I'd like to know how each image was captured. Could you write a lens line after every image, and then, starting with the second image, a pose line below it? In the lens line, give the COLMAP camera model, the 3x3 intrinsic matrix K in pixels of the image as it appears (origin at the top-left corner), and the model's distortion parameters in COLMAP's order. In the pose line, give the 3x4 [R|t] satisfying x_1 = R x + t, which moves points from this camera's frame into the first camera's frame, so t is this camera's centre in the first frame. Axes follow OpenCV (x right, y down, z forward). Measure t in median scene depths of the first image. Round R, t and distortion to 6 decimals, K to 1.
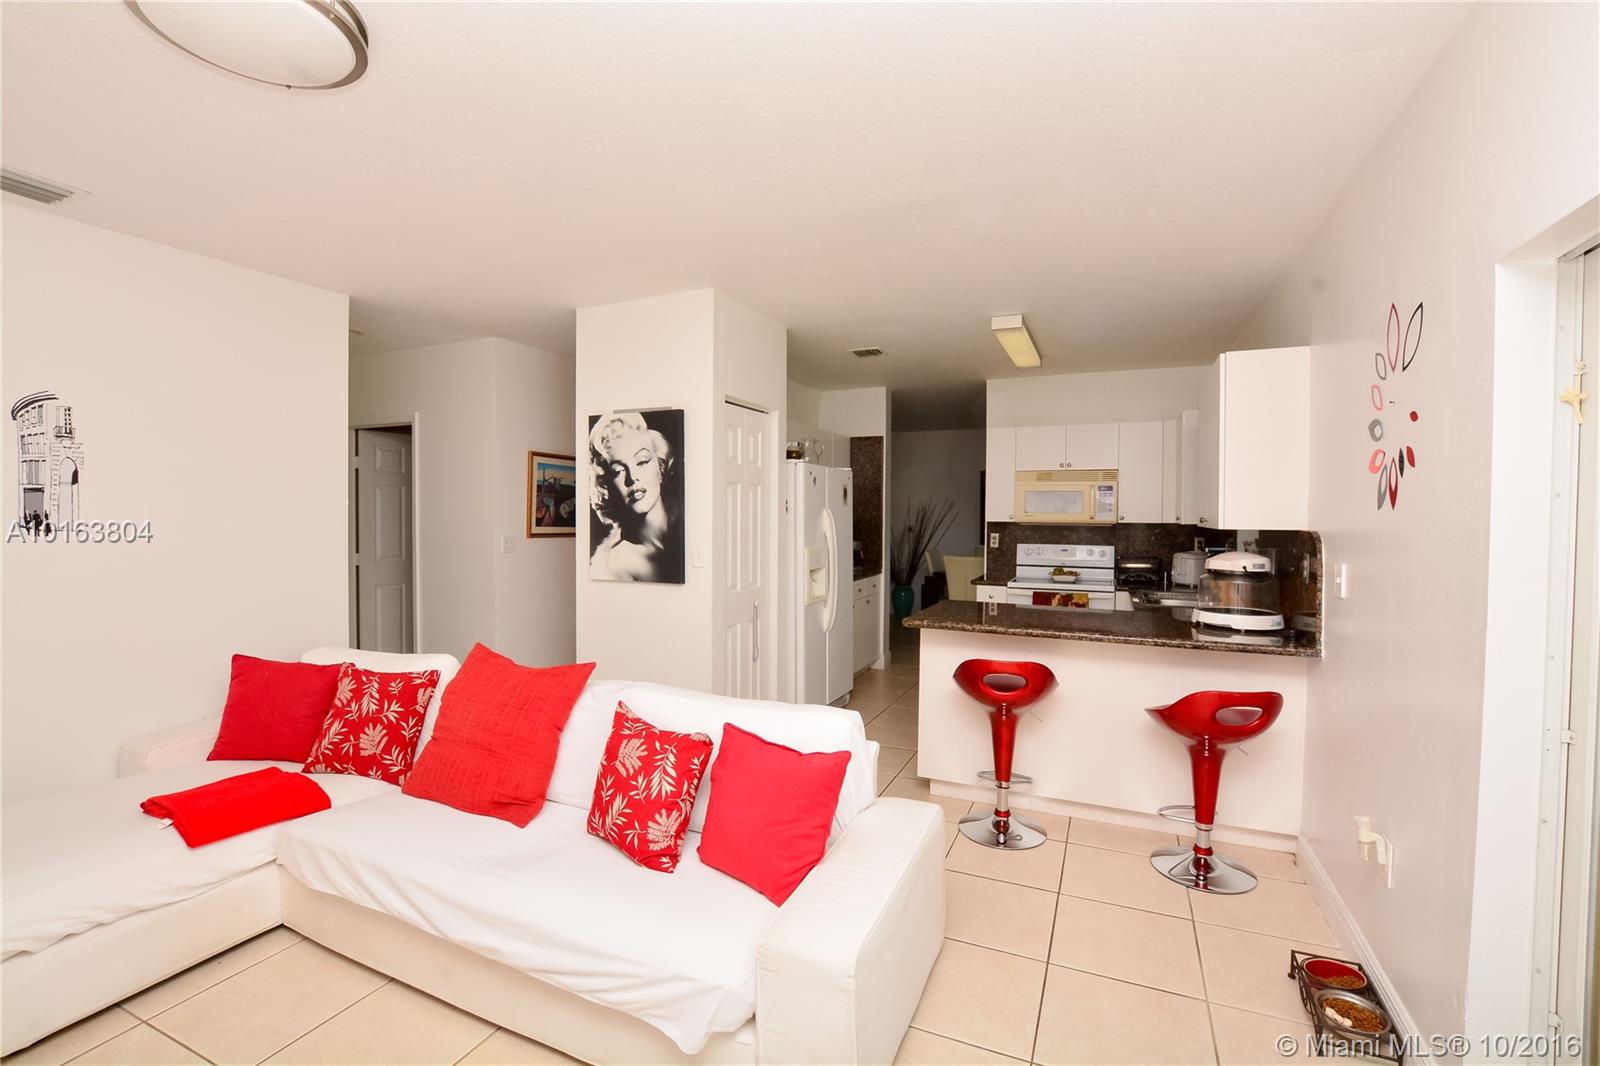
lens RADIAL K [[706.8, 0, 800.0], [0, 706.8, 533.0], [0, 0, 1]] dist [-0.032865, 0.004472]
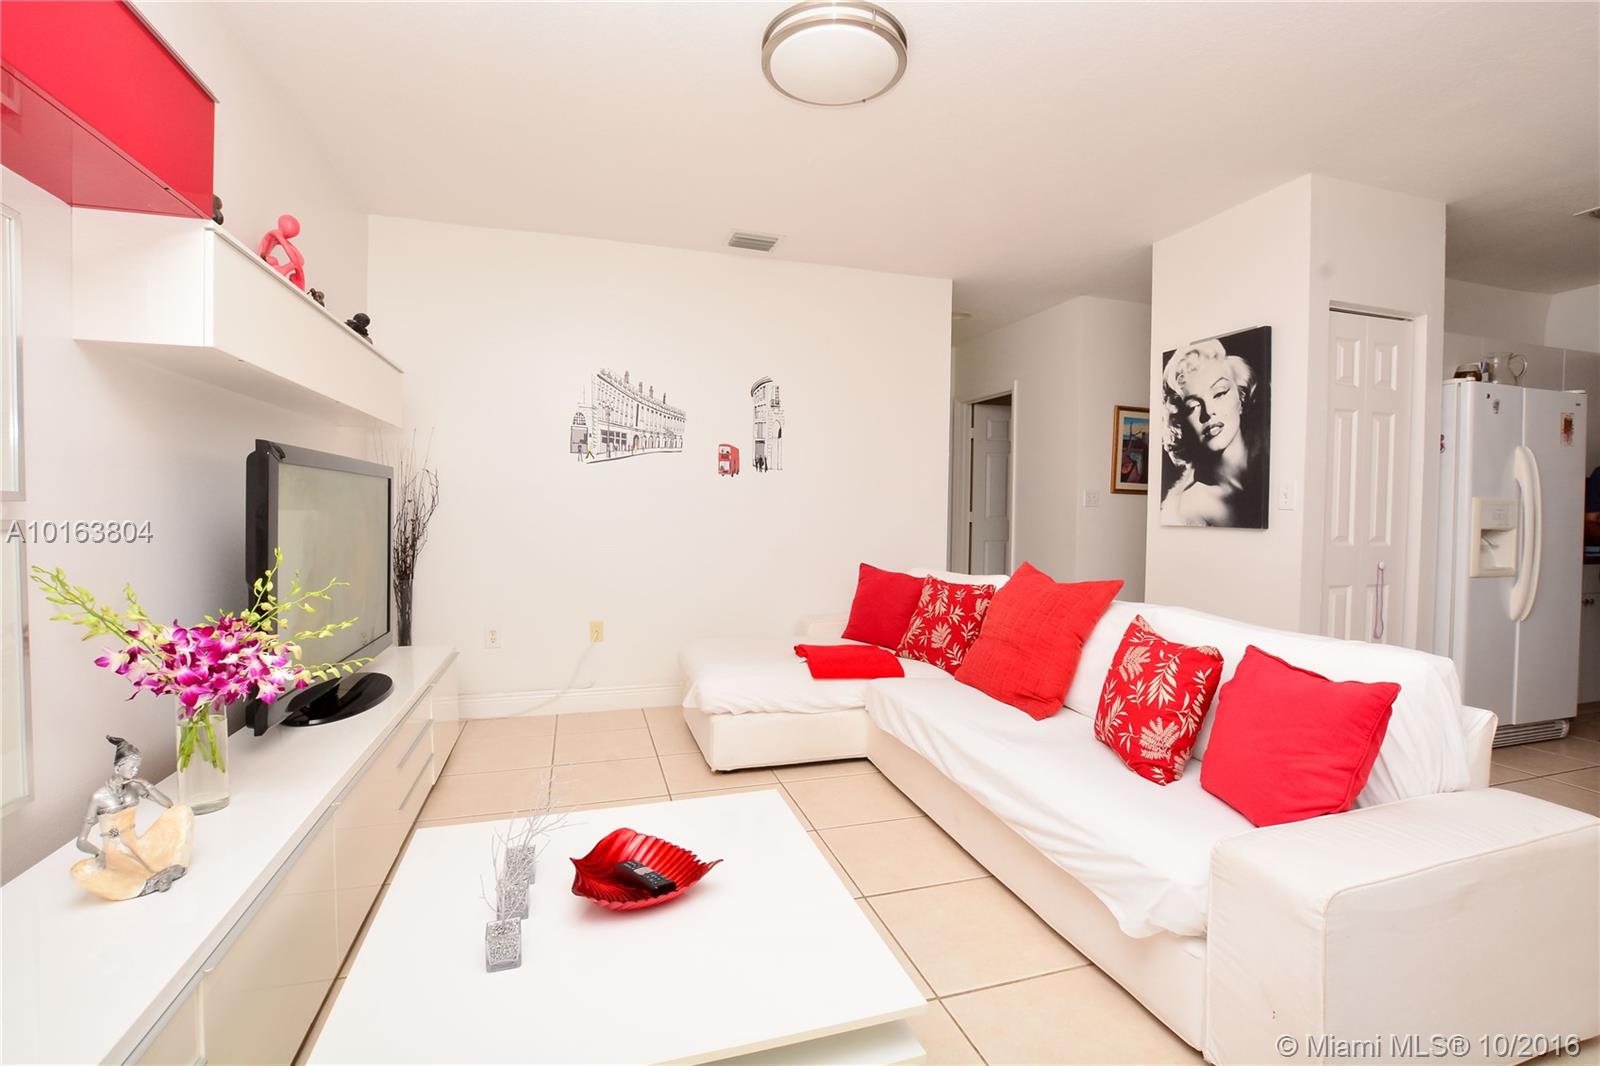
lens RADIAL K [[716.9, 0, 800.0], [0, 716.9, 533.0], [0, 0, 1]] dist [-0.038375, 0.006272]
pose [[0.659575, 0.030146, -0.751034, 0.142123], [-0.027727, 0.999491, 0.015769, 0.104646], [0.751127, 0.010423, 0.660075, 0.004237]]
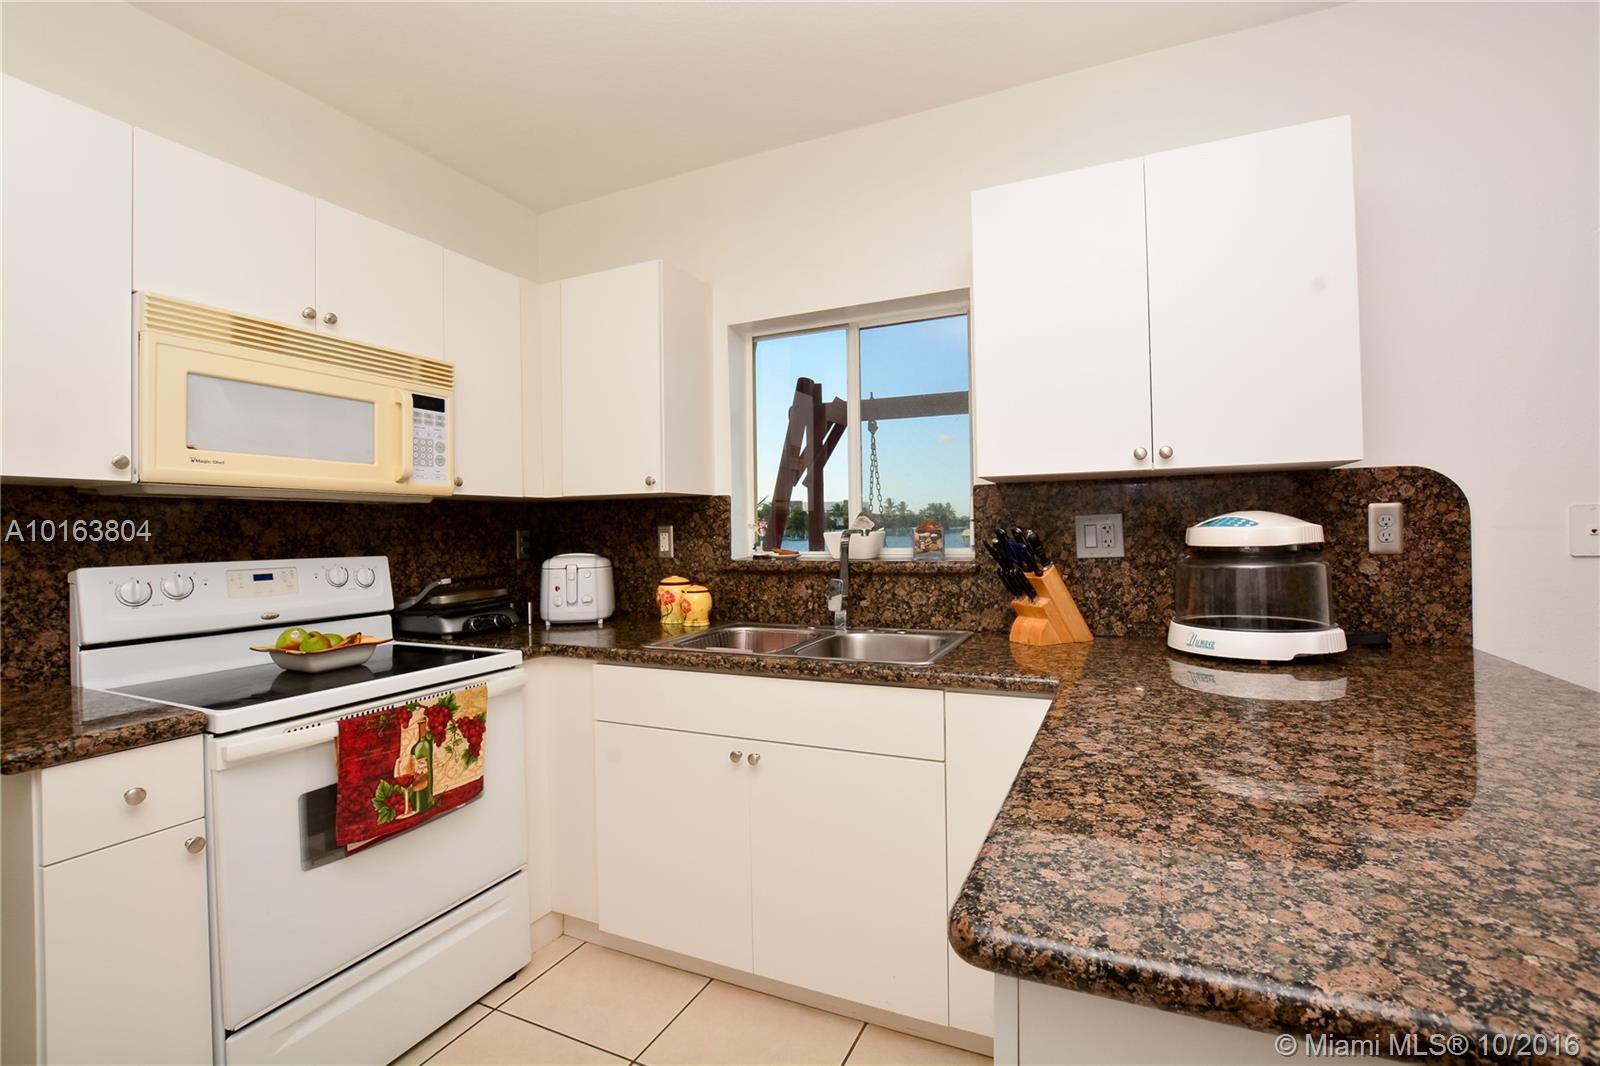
lens RADIAL K [[706.8, 0, 800.0], [0, 706.8, 533.0], [0, 0, 1]] dist [-0.032865, 0.004472]
pose [[0.009952, -0.008922, 0.999911, 0.093848], [0.042201, 0.999073, 0.008494, 0.022190], [-0.999060, 0.042113, 0.010319, 1.445852]]
